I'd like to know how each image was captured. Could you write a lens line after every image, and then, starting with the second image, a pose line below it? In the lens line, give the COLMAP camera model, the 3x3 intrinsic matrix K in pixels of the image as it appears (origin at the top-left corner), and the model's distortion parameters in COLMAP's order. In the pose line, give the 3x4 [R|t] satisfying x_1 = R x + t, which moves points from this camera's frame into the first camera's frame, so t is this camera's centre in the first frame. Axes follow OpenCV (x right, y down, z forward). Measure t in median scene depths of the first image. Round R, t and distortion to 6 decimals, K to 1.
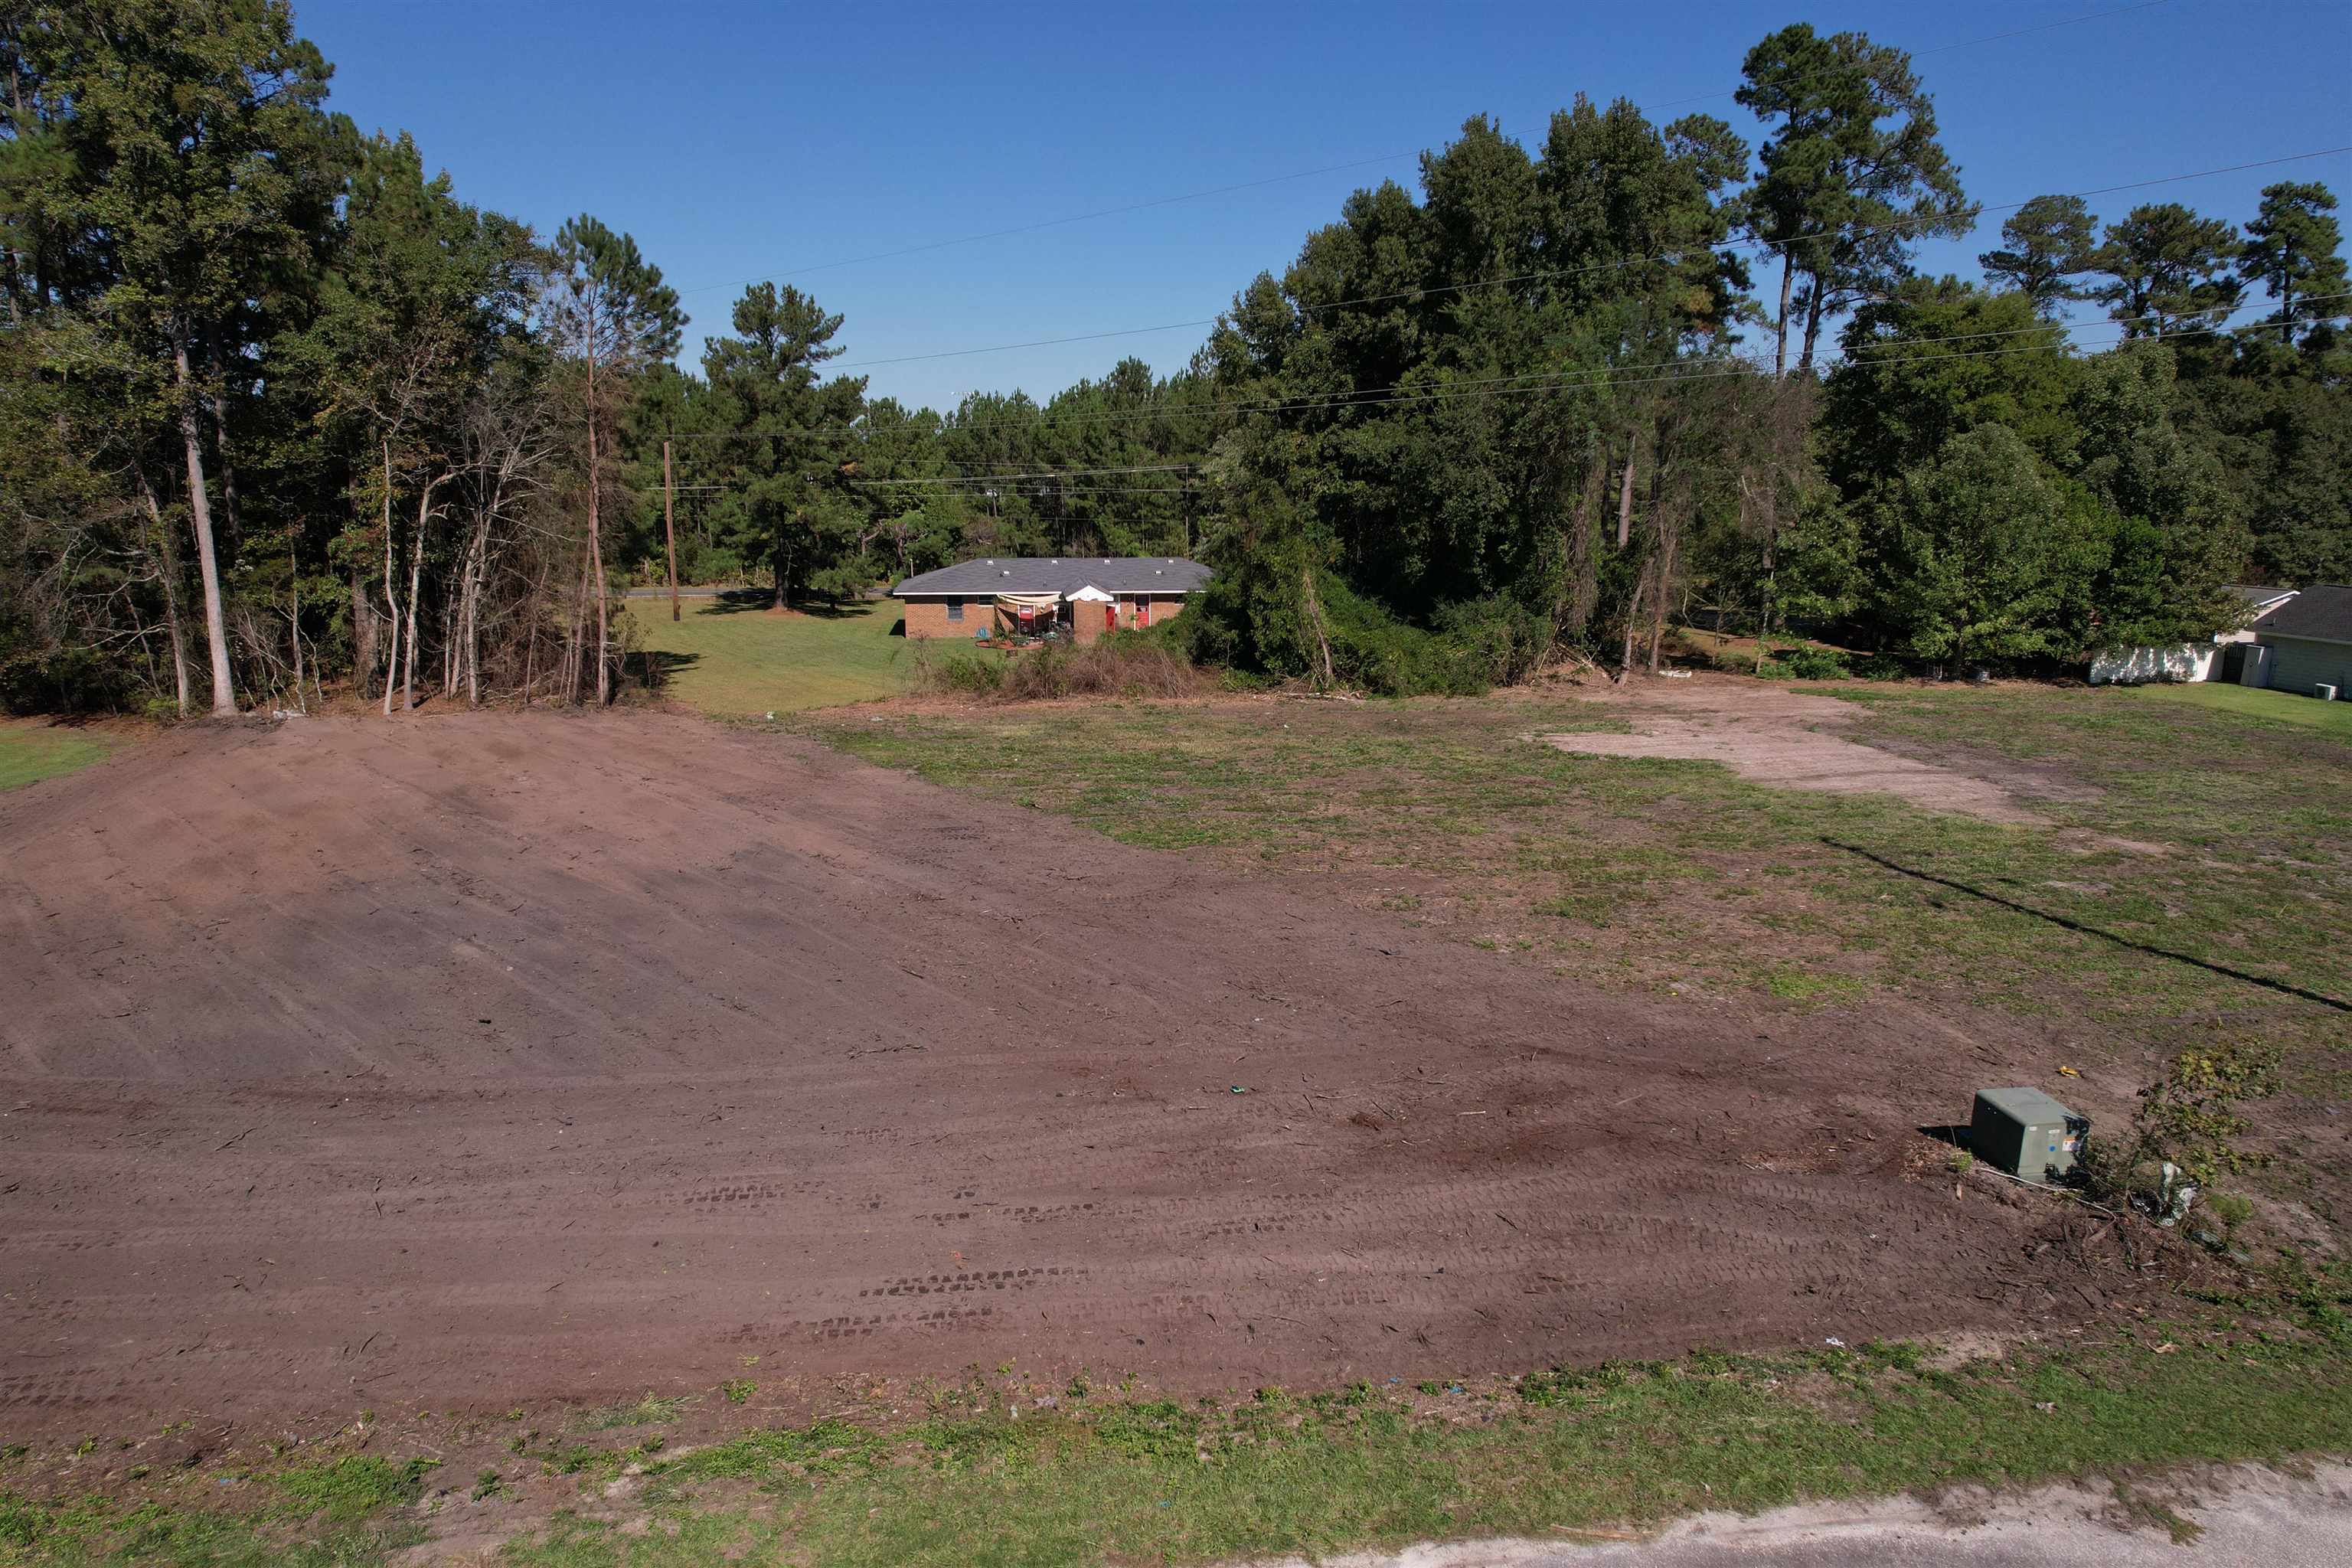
lens RADIAL K [[1499.2, 0, 1177.2], [0, 1499.2, 778.8], [0, 0, 1]] dist [-0.075291, 0.067496]
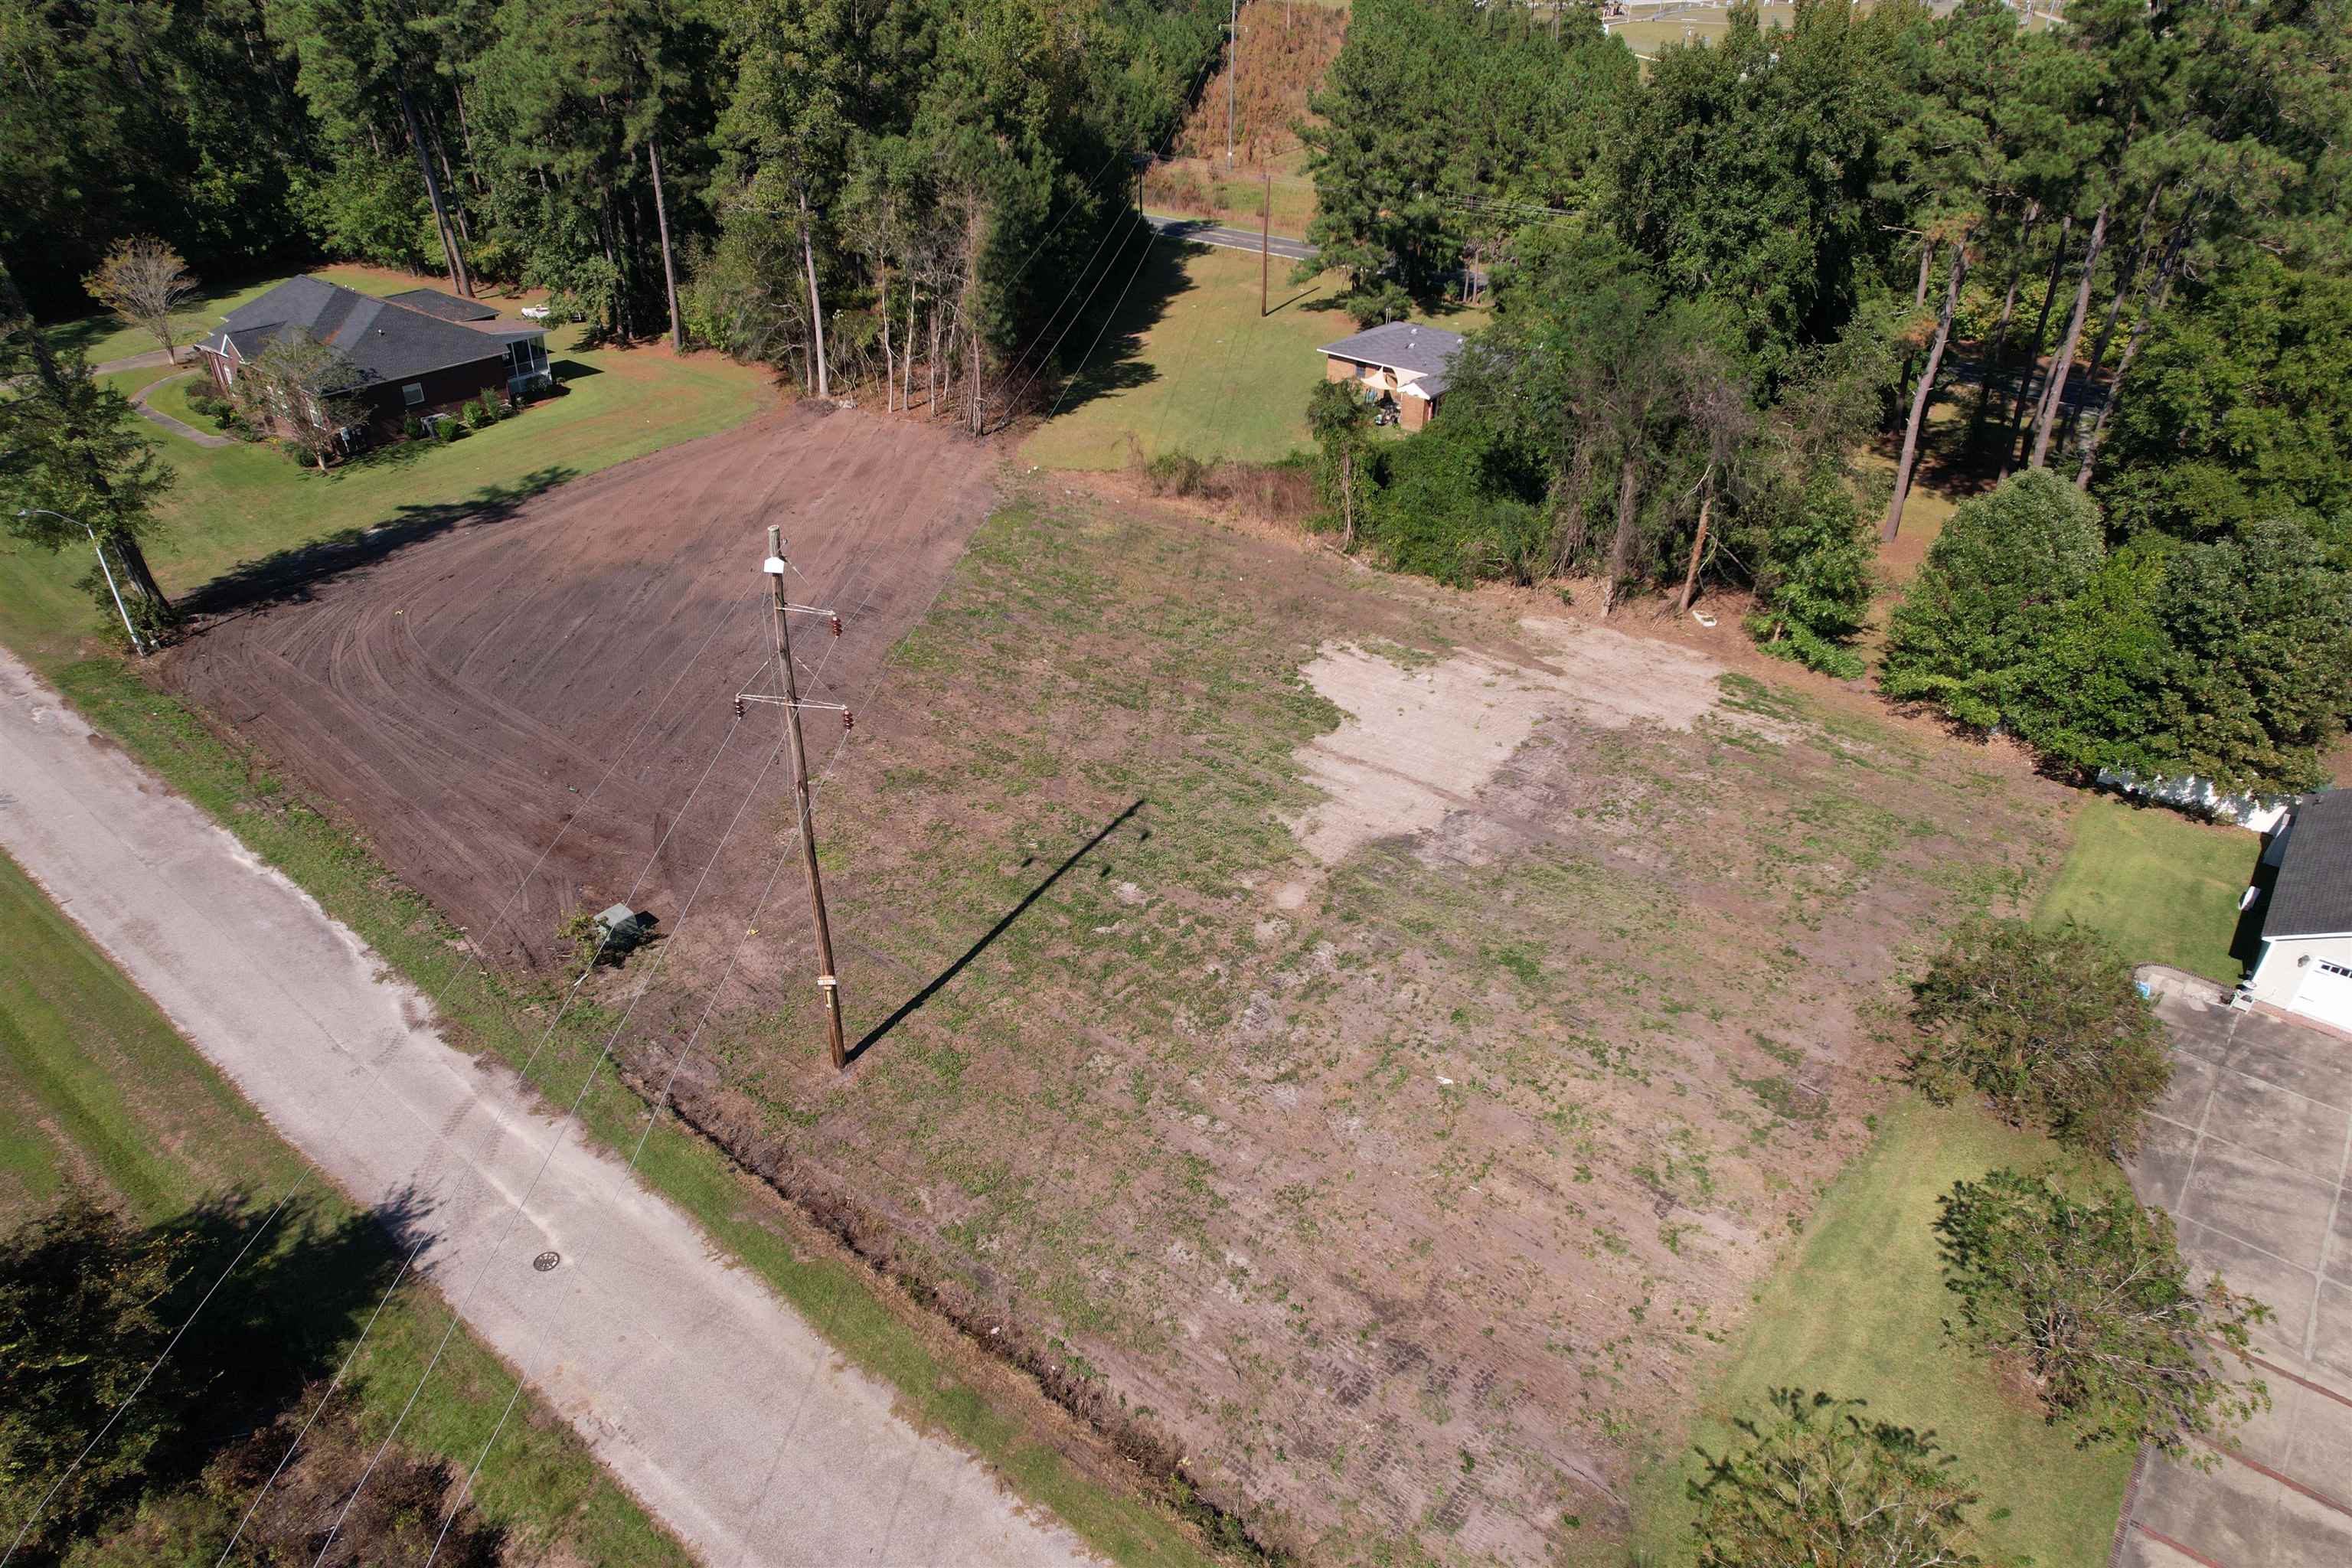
lens RADIAL K [[1499.2, 0, 1179.5], [0, 1499.2, 782.4], [0, 0, 1]] dist [-0.075291, 0.067496]
pose [[0.674279, 0.387532, -0.628623, 0.839223], [-0.147969, 0.904879, 0.399123, -0.351098], [0.723501, -0.176104, 0.667484, 0.007628]]
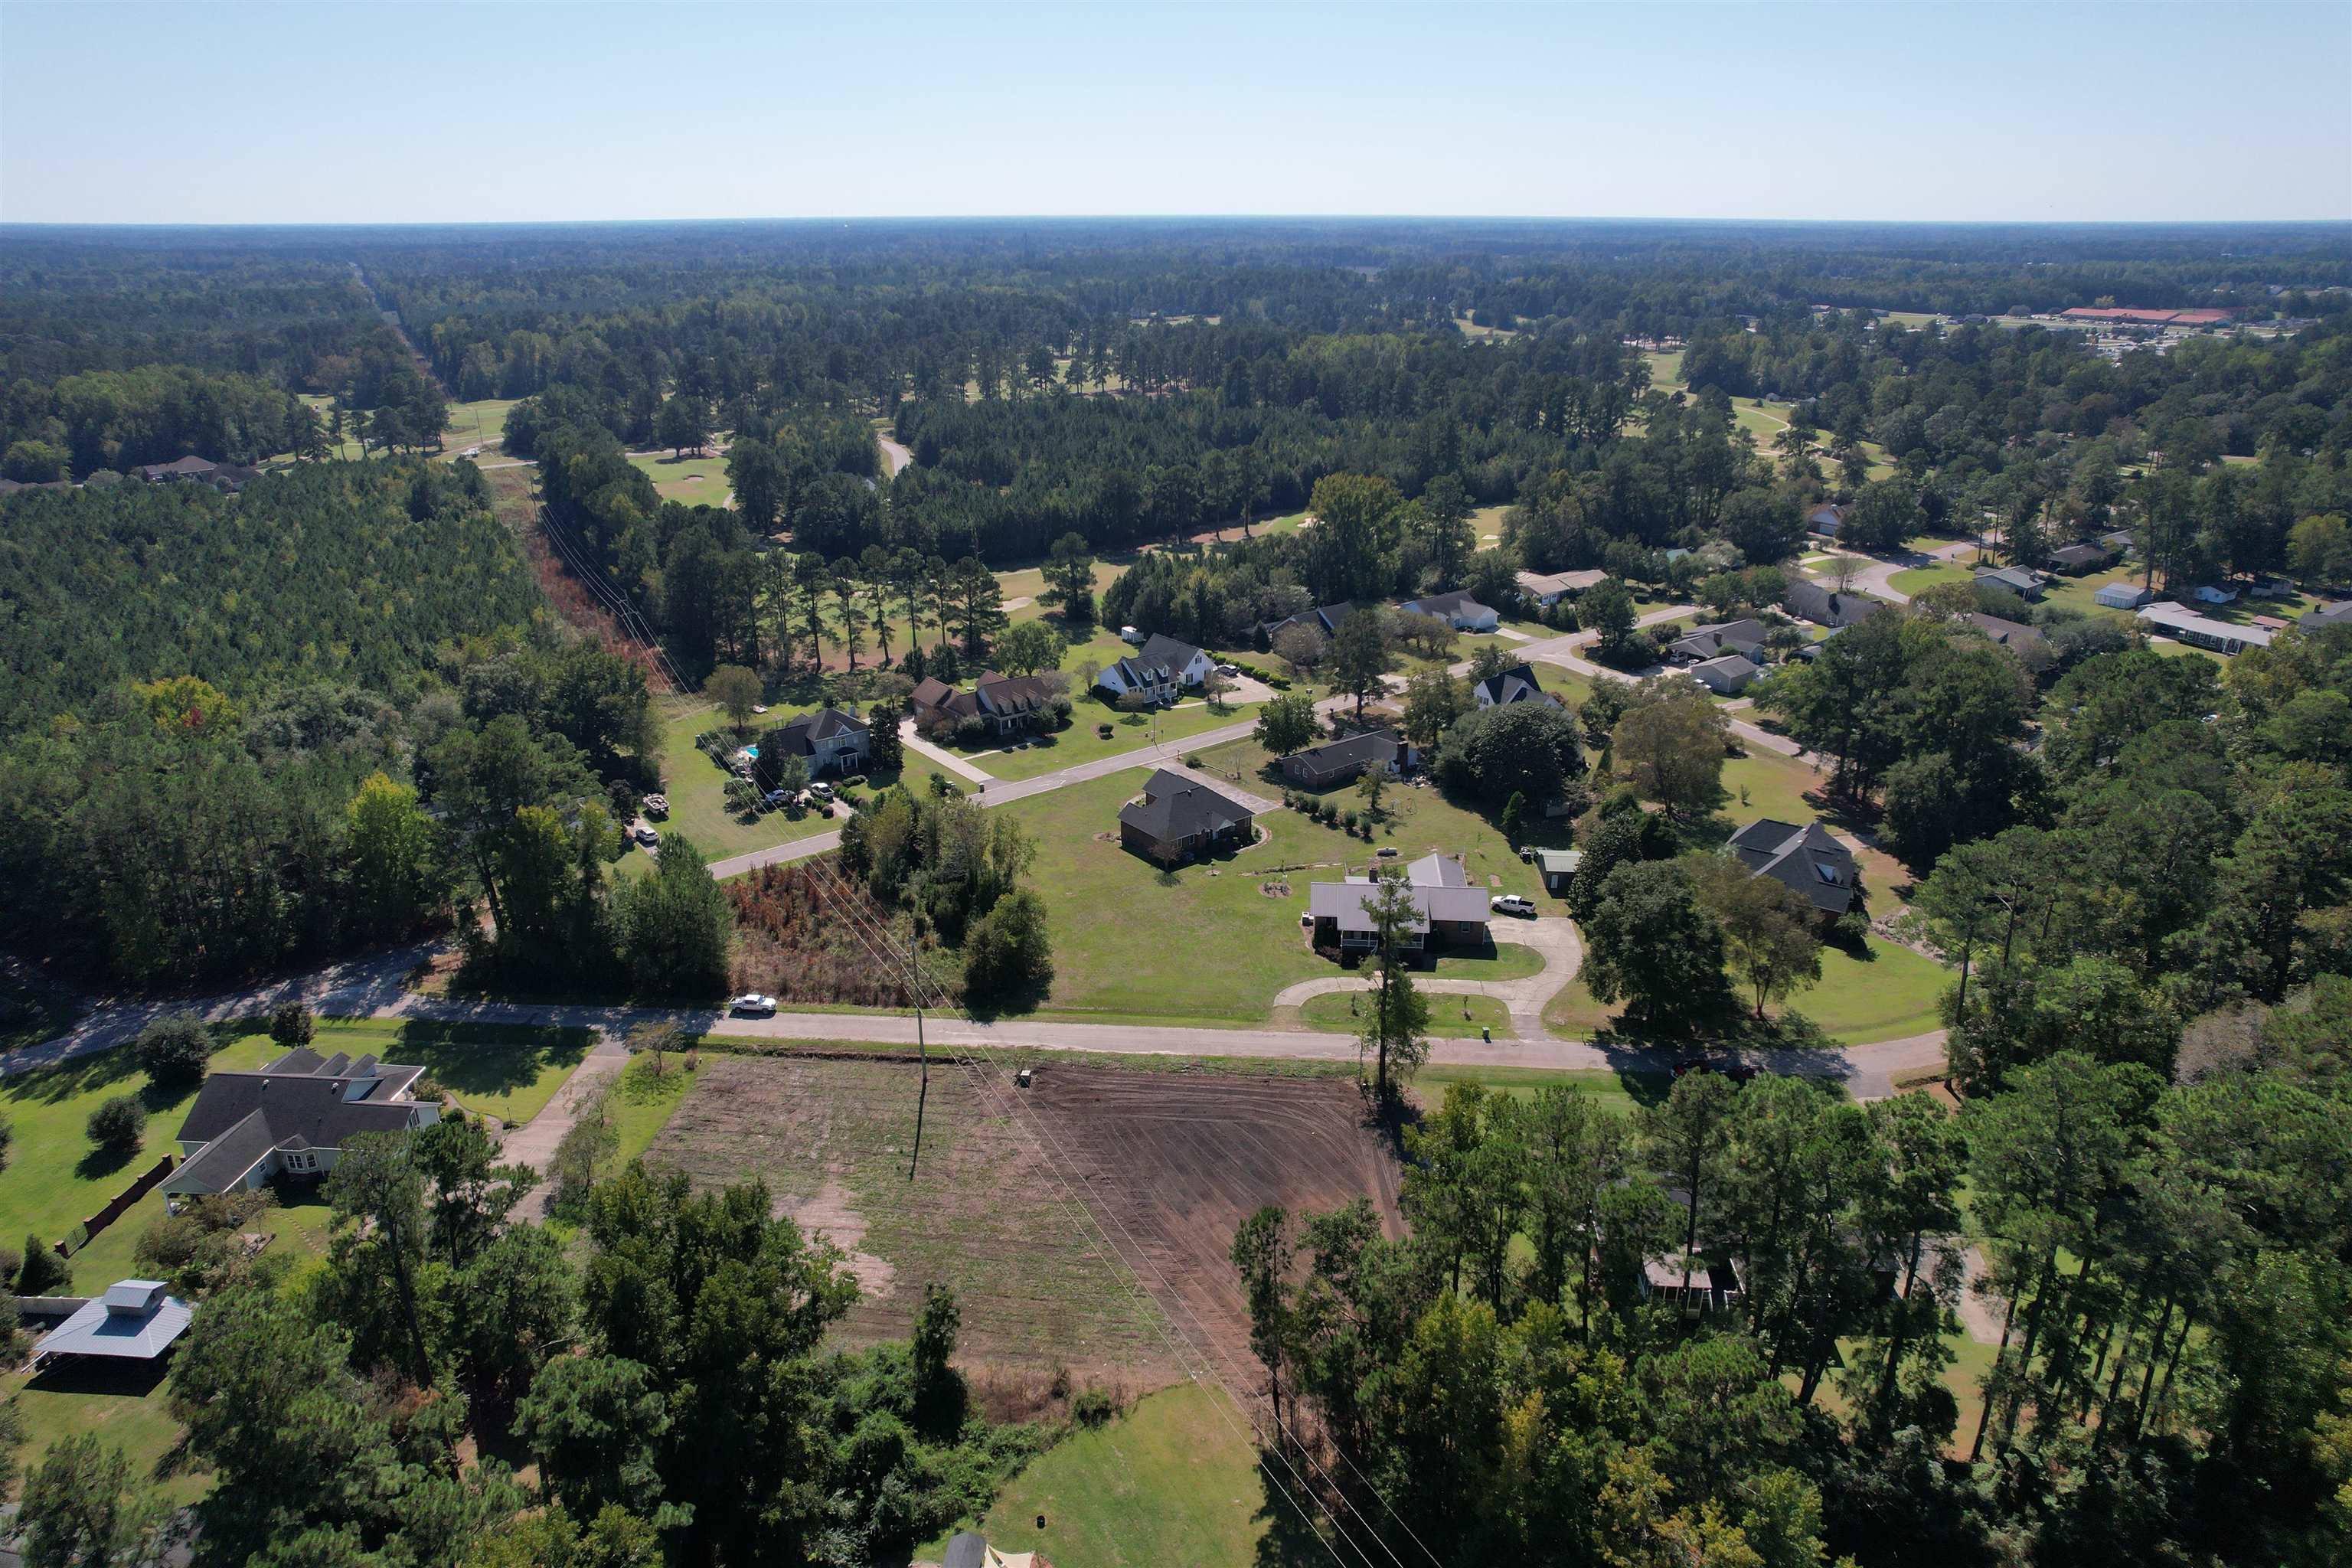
lens RADIAL K [[1499.2, 0, 1177.0], [0, 1499.2, 775.9], [0, 0, 1]] dist [-0.075291, 0.067496]
pose [[-0.974526, -0.083957, 0.207968, -0.548797], [0.041192, 0.844510, 0.533953, -1.673769], [-0.220460, 0.528917, -0.819539, 2.027590]]
